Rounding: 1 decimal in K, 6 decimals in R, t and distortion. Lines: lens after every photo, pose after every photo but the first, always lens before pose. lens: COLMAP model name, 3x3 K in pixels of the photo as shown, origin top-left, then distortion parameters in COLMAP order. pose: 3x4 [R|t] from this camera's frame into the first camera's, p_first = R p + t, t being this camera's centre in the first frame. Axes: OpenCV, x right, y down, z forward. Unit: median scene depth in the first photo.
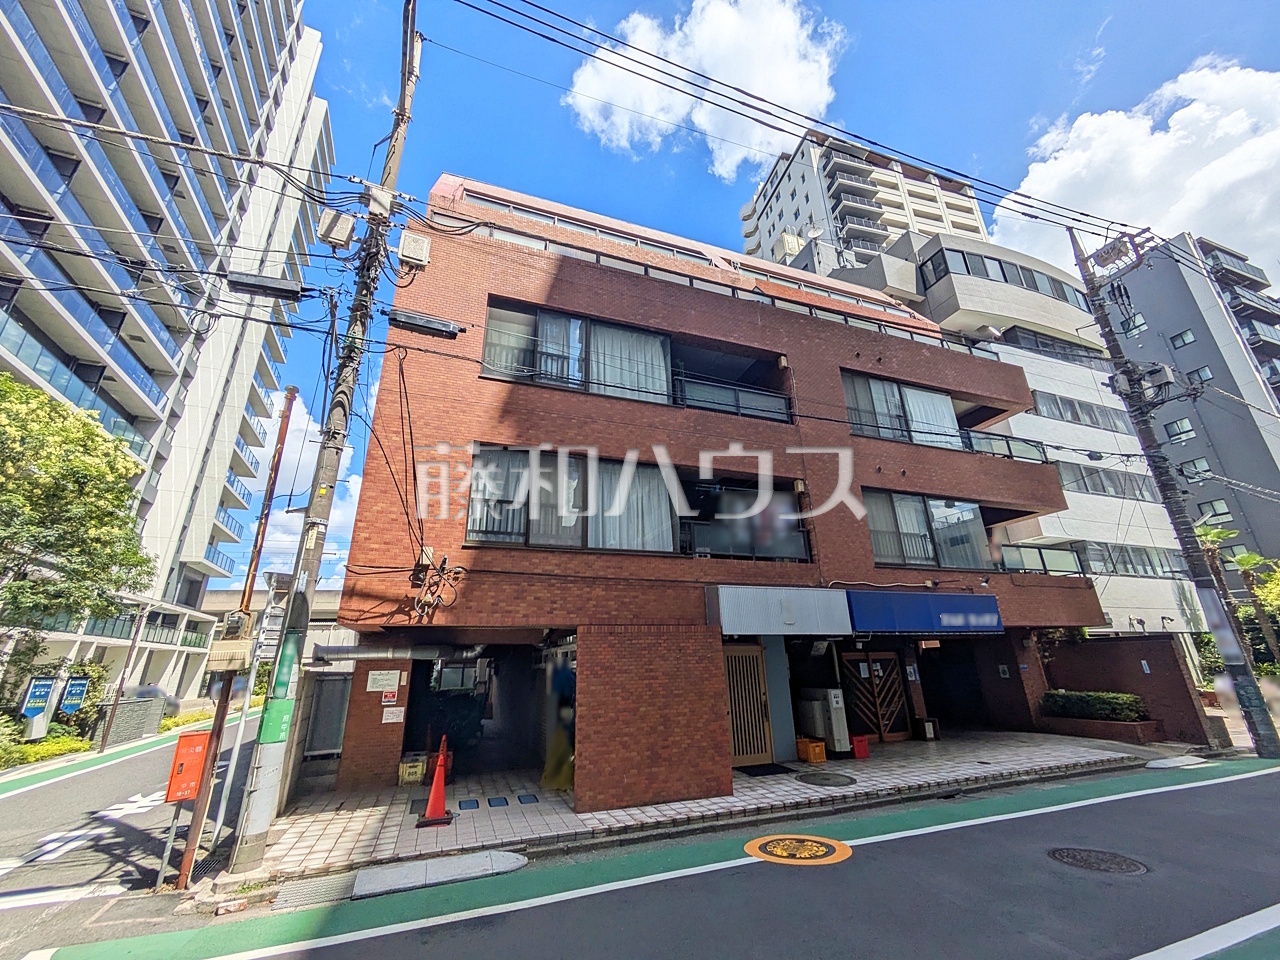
lens RADIAL K [[510.9, 0, 636.0], [0, 510.9, 478.8], [0, 0, 1]] dist [0.005013, 0.000486]
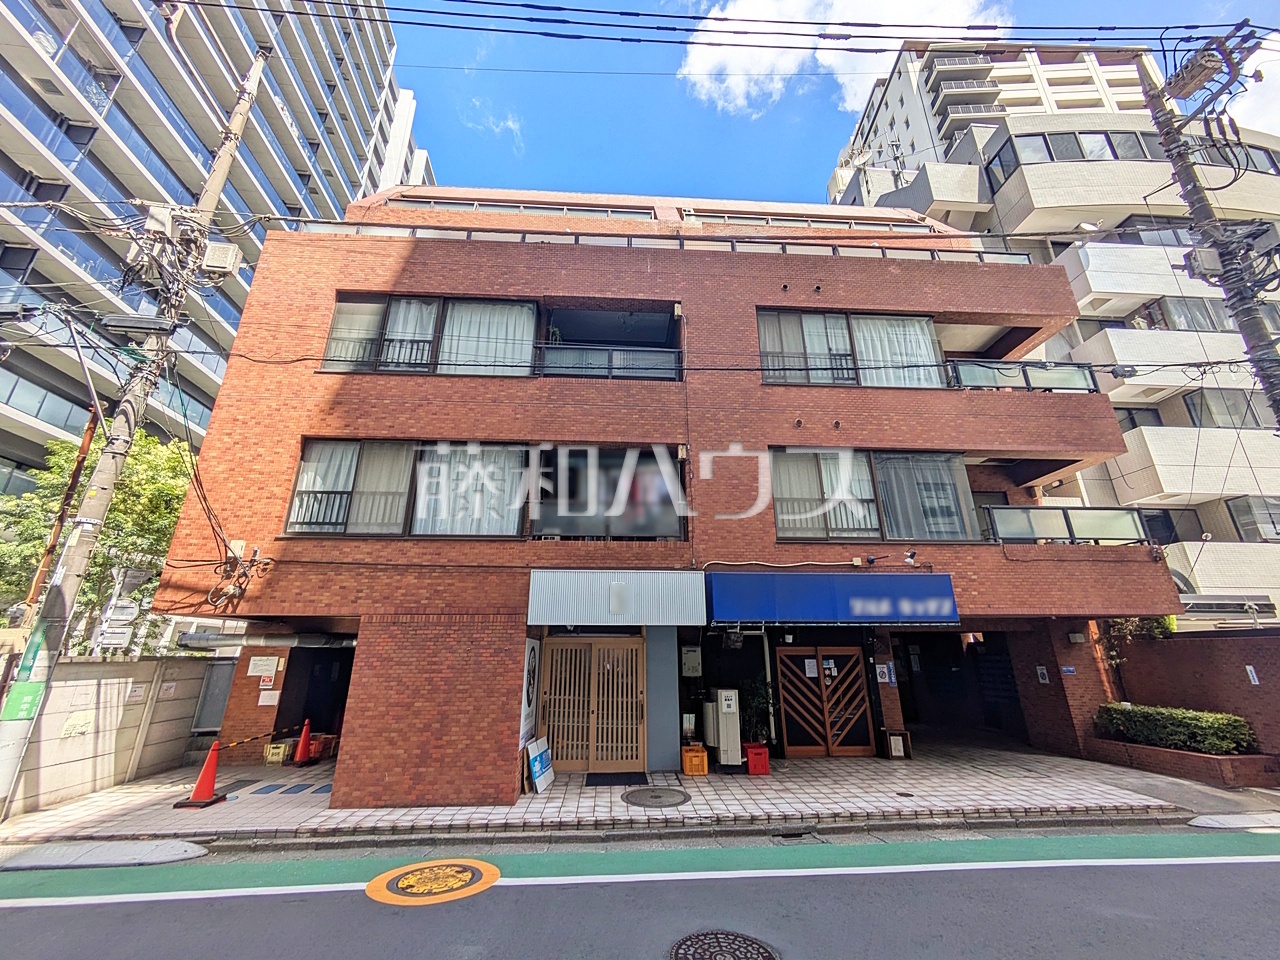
lens RADIAL K [[507.7, 0, 635.1], [0, 507.7, 479.5], [0, 0, 1]] dist [0.003475, 0.000743]
pose [[0.958573, -0.073806, -0.275119, 0.514766], [0.079208, 0.996821, 0.008558, 0.050293], [0.273613, -0.029995, 0.961372, 0.175929]]
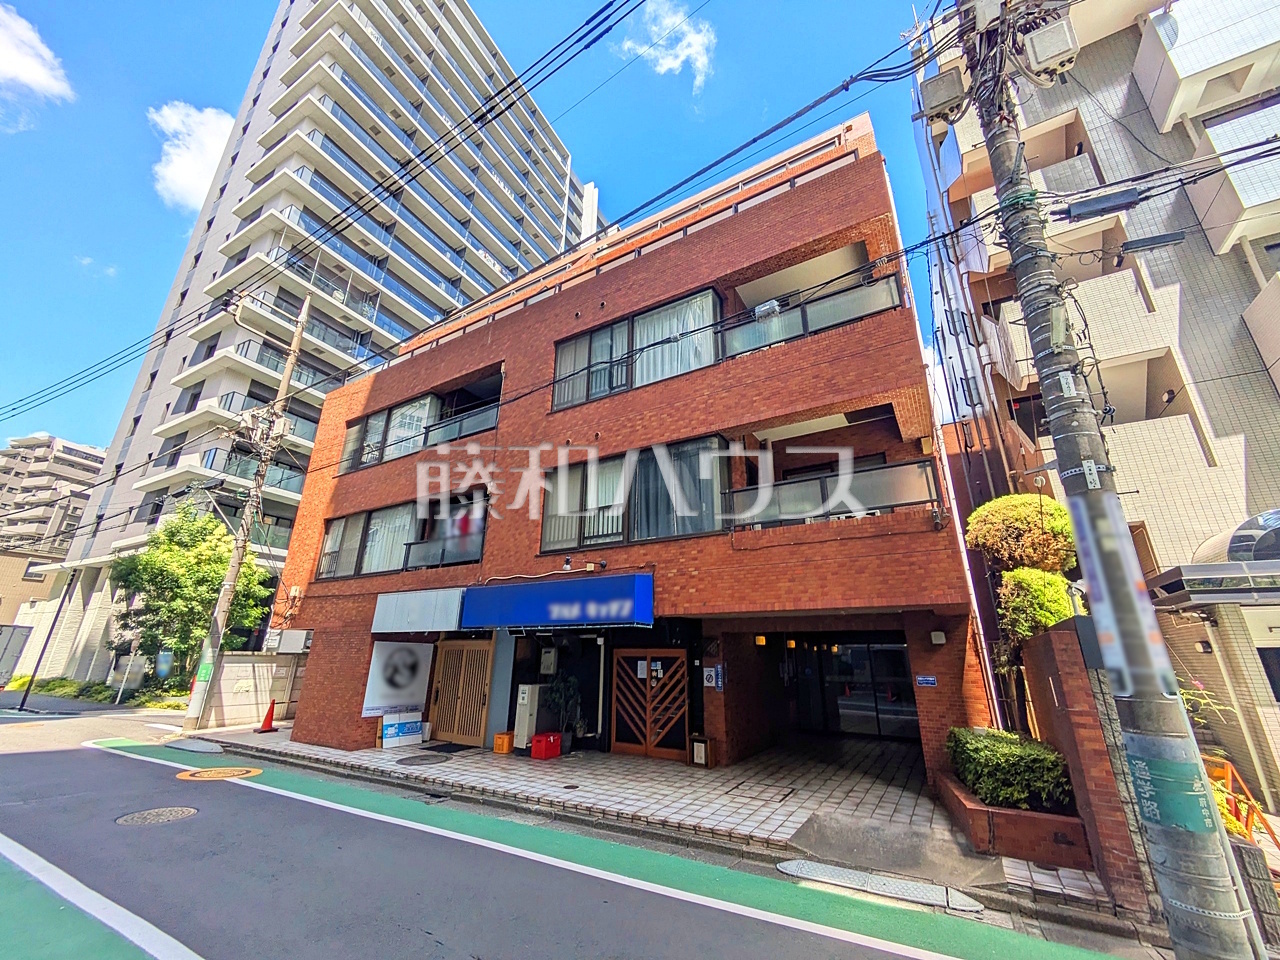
lens RADIAL K [[507.7, 0, 635.1], [0, 507.7, 479.5], [0, 0, 1]] dist [0.003475, 0.000743]
pose [[0.626406, -0.228949, -0.745116, 1.385816], [0.242772, 0.965652, -0.092618, 0.177307], [0.740728, -0.122876, 0.660472, 0.579505]]
